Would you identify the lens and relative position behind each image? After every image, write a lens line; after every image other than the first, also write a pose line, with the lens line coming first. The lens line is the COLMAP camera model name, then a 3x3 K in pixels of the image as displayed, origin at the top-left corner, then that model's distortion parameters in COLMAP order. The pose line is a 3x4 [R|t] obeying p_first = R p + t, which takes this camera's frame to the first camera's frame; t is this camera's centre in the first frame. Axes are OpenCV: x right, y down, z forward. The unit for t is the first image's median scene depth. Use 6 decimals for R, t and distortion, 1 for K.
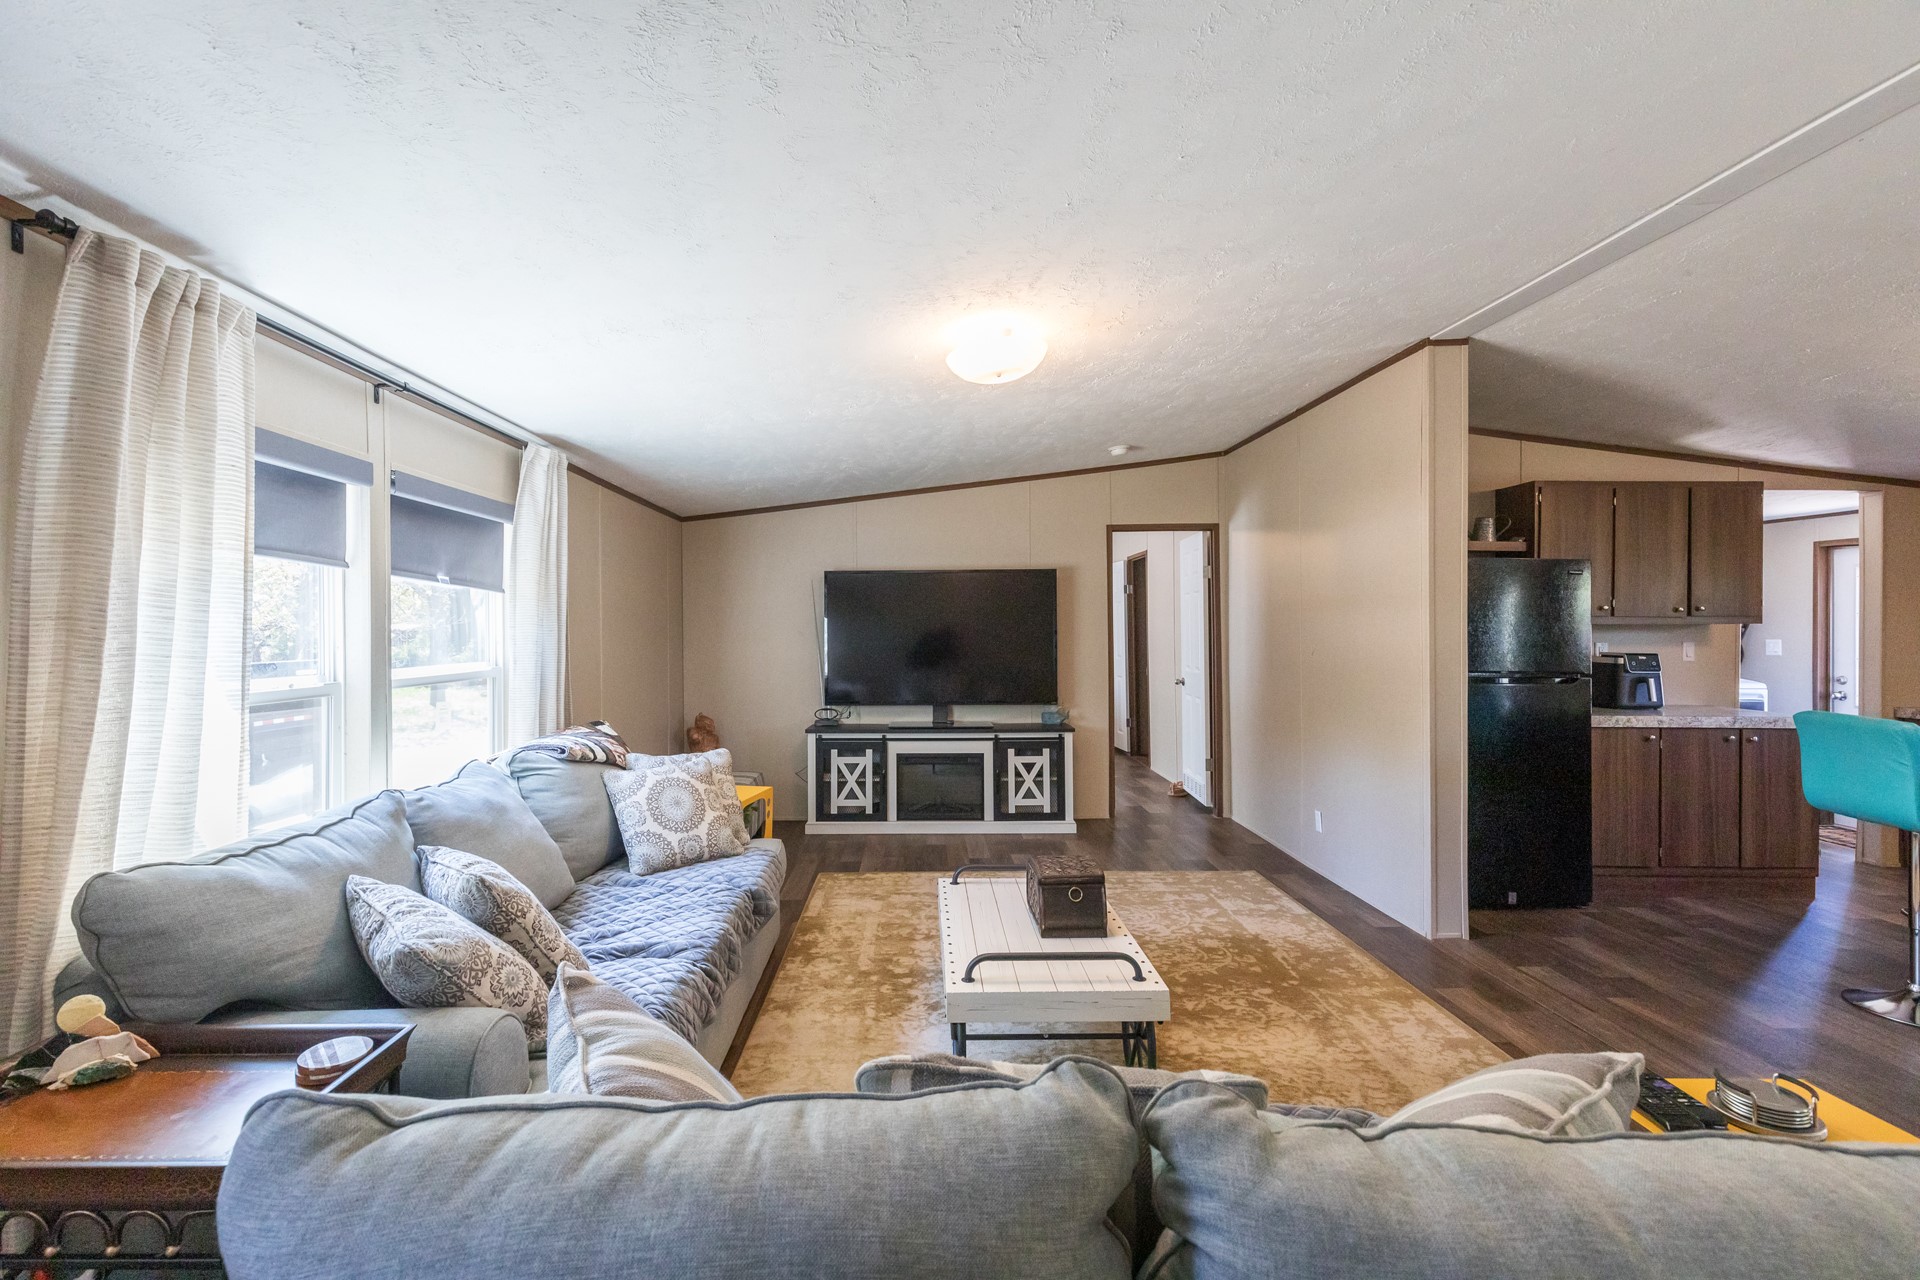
lens RADIAL K [[866.7, 0, 920.1], [0, 866.7, 627.5], [0, 0, 1]] dist [0.006034, 0.001680]
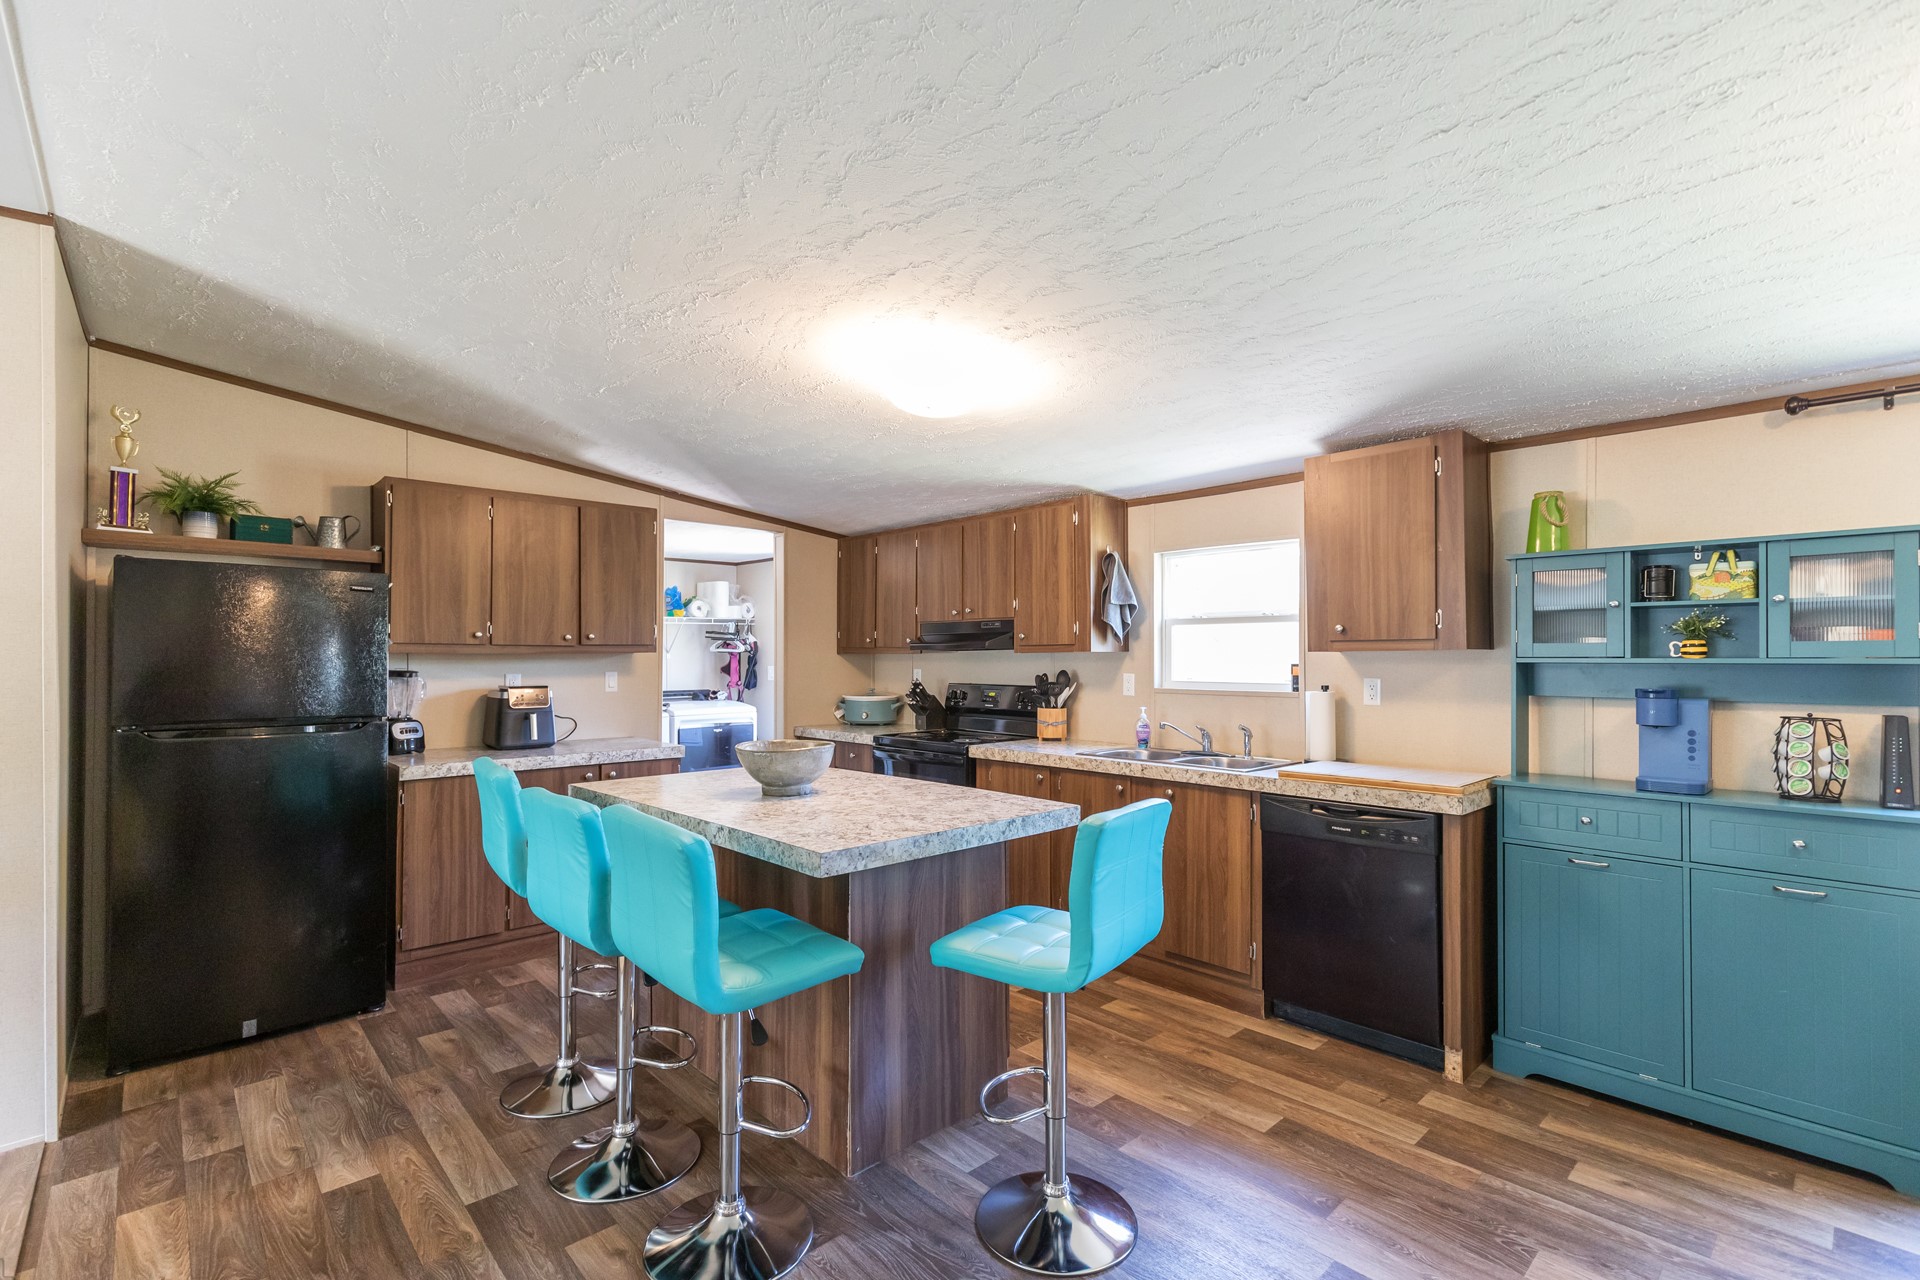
lens RADIAL K [[866.7, 0, 964.6], [0, 866.7, 649.9], [0, 0, 1]] dist [0.006034, 0.001680]
pose [[0.733596, 0.000739, 0.679585, 0.453587], [0.003629, 0.999981, -0.005005, -0.000917], [-0.679576, 0.006138, 0.733579, 0.036976]]
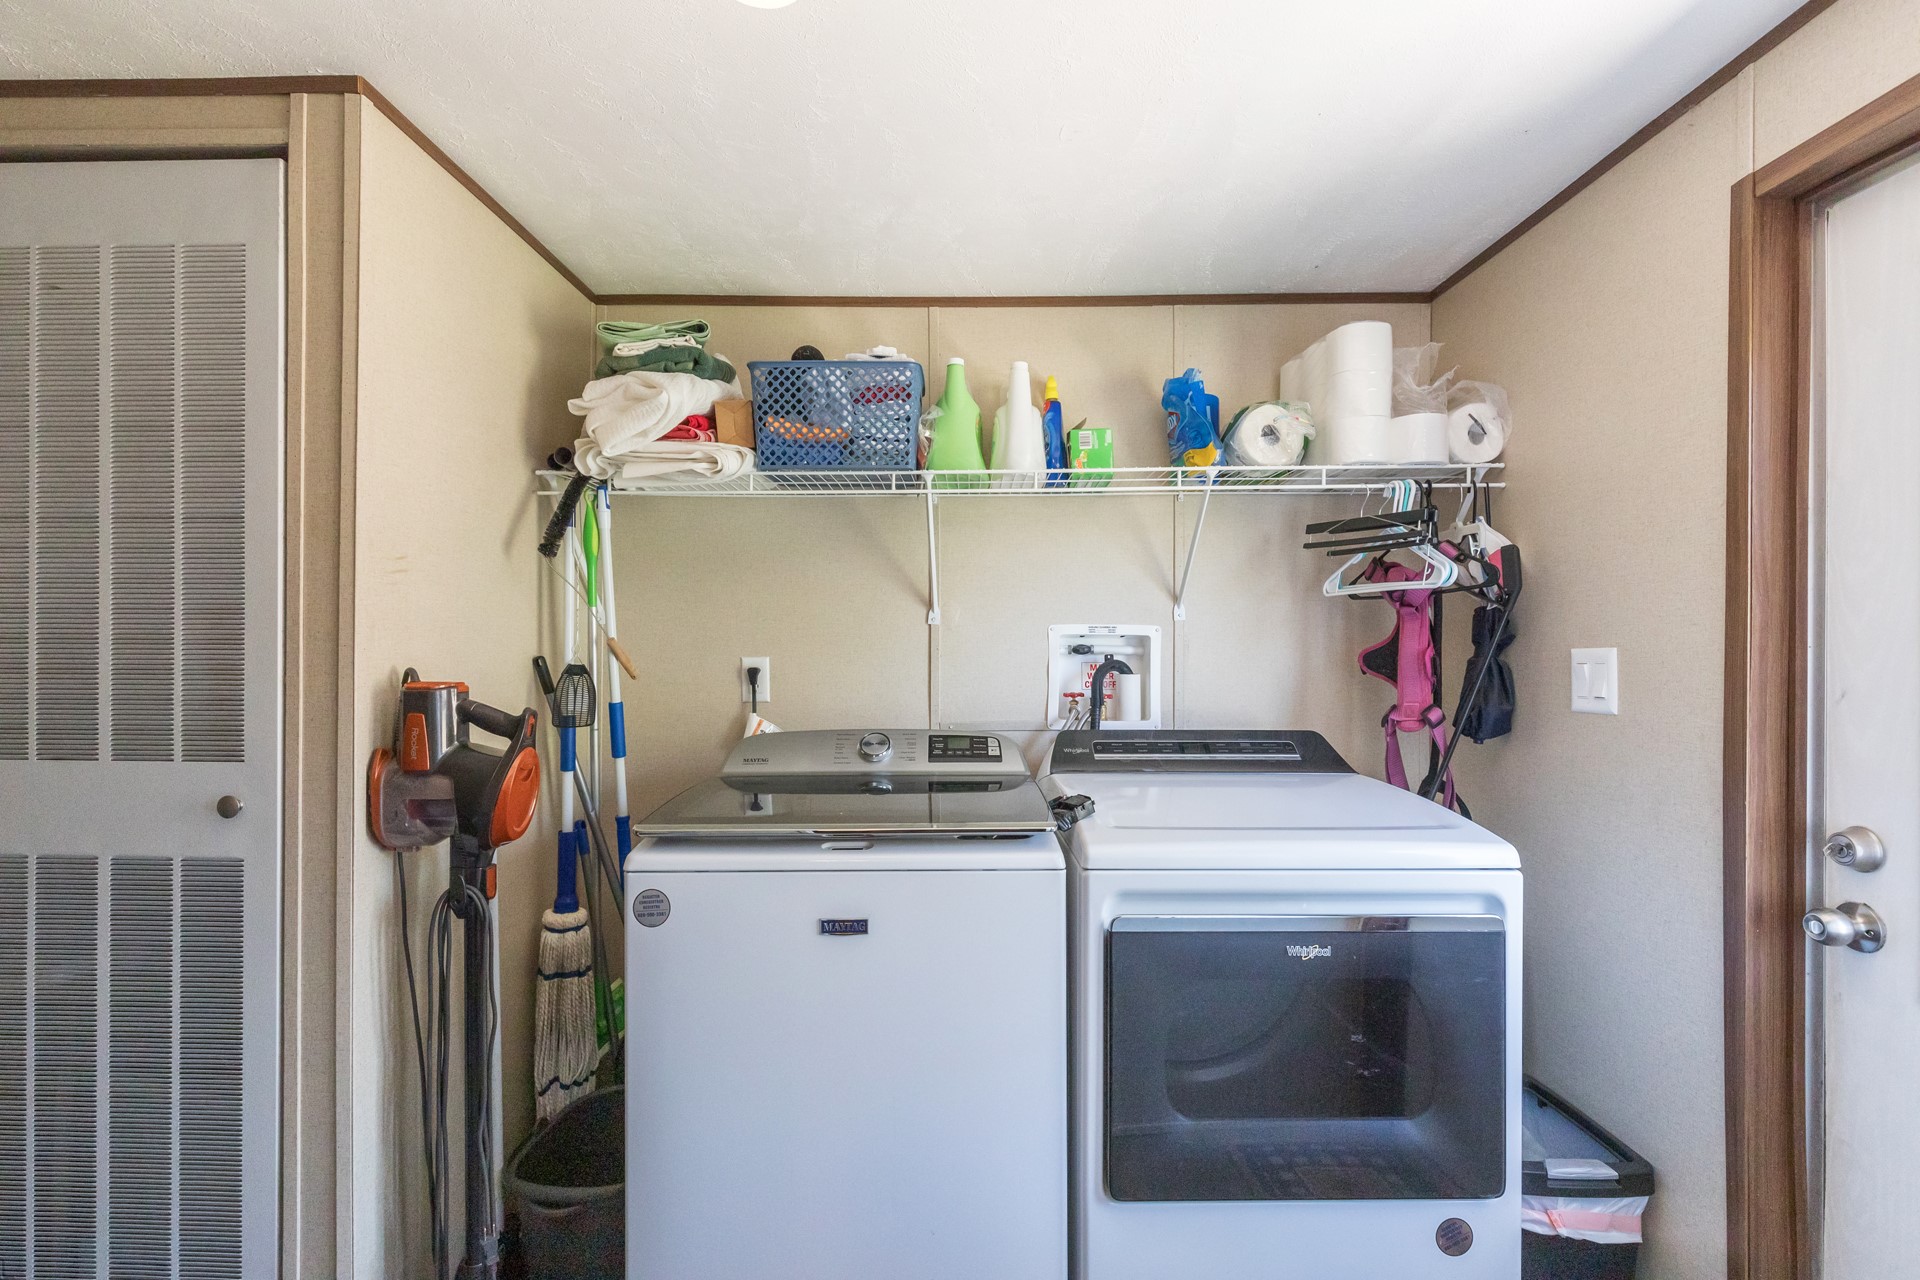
lens RADIAL K [[866.7, 0, 949.0], [0, 866.7, 646.5], [0, 0, 1]] dist [0.006034, 0.001680]
pose [[0.999548, 0.002896, -0.029928, 0.890870], [-0.002890, 0.999996, 0.000236, 0.014509], [0.029929, -0.000149, 0.999552, 0.841714]]
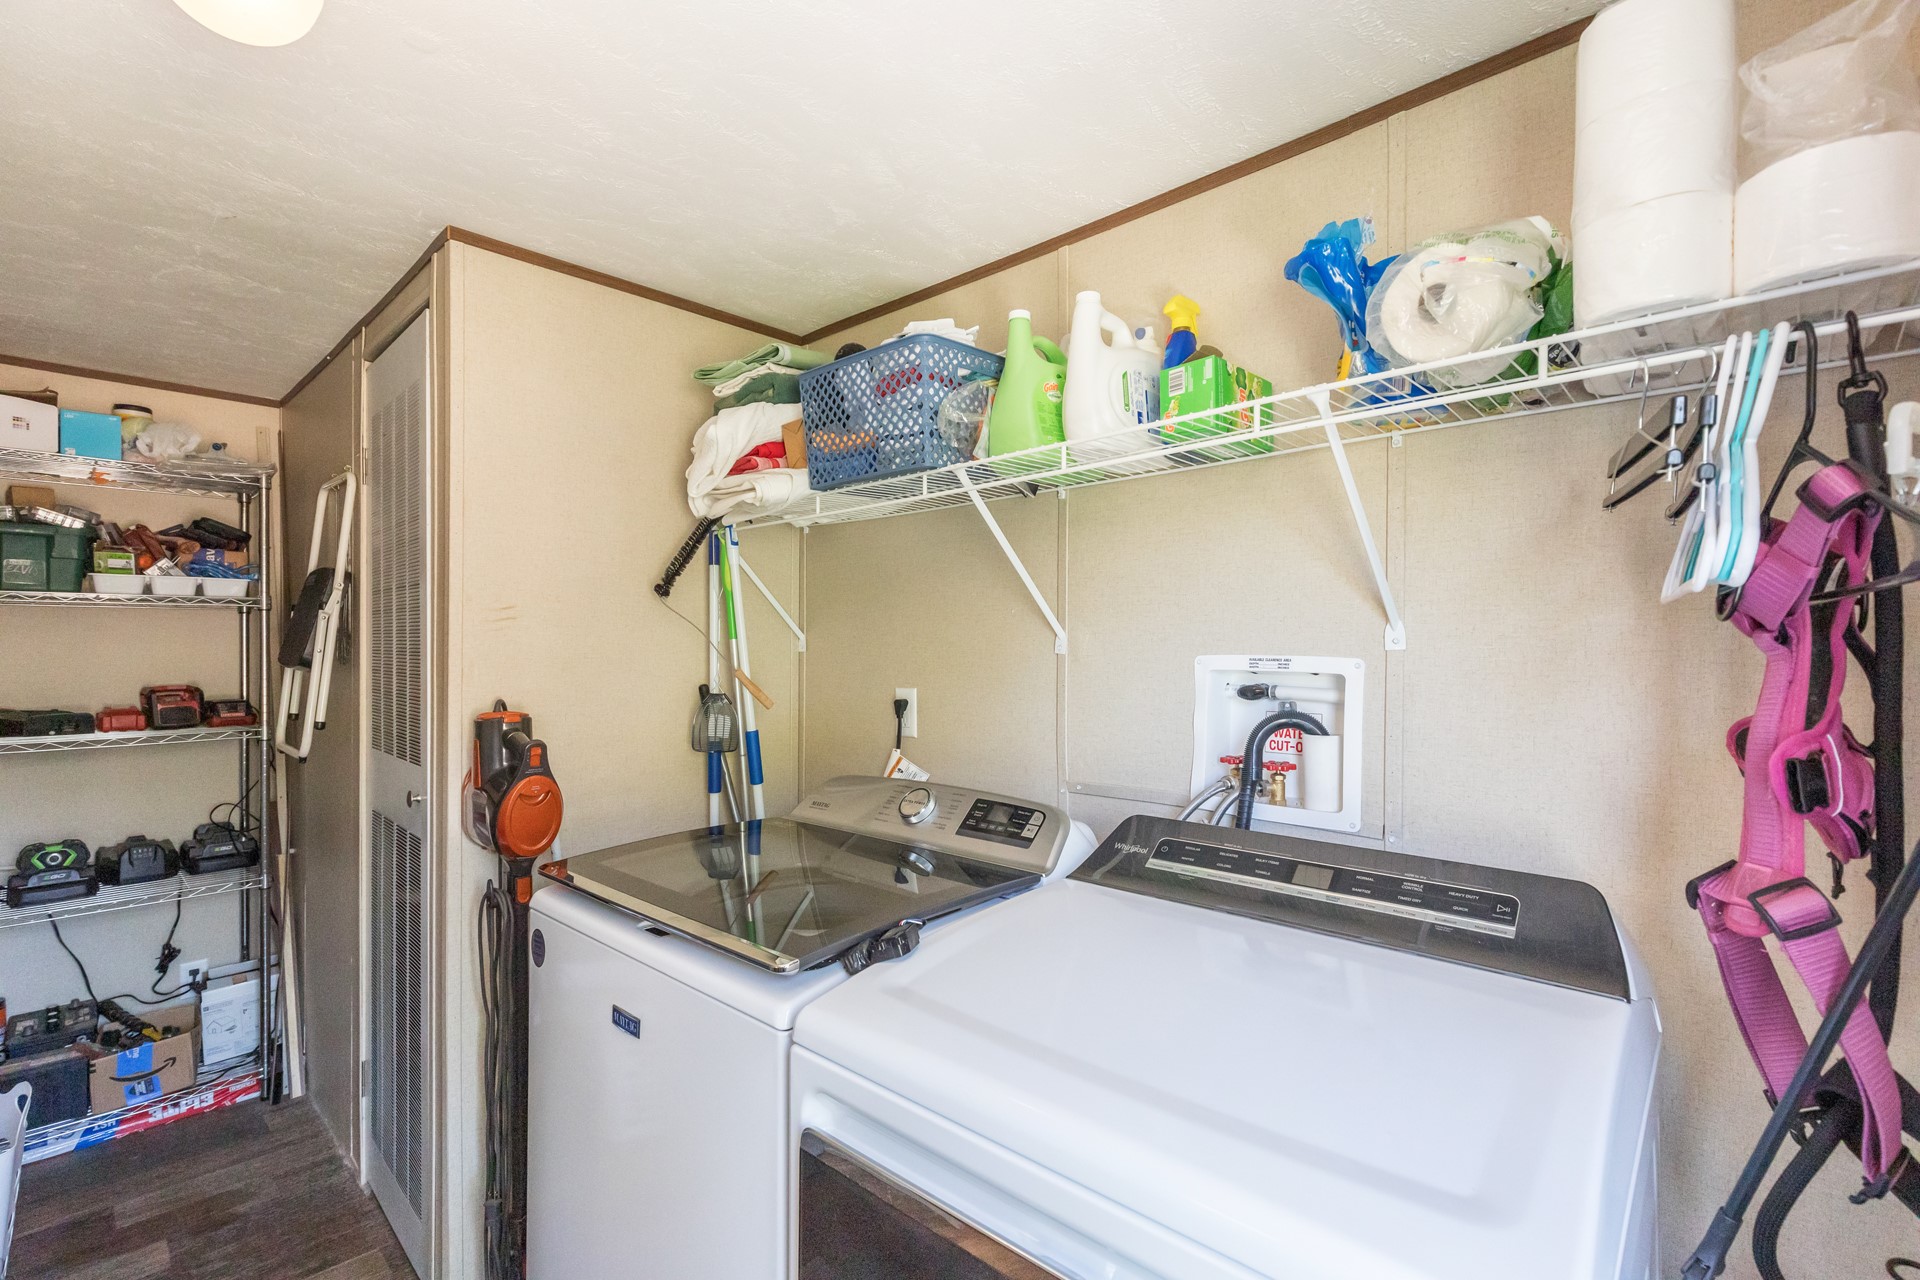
lens RADIAL K [[866.7, 0, 974.8], [0, 866.7, 644.9], [0, 0, 1]] dist [0.006034, 0.001680]
pose [[0.714731, 0.002289, -0.699396, 1.056003], [-0.000324, 0.999996, 0.002942, 0.001290], [0.699400, -0.001876, 0.714728, 0.985765]]
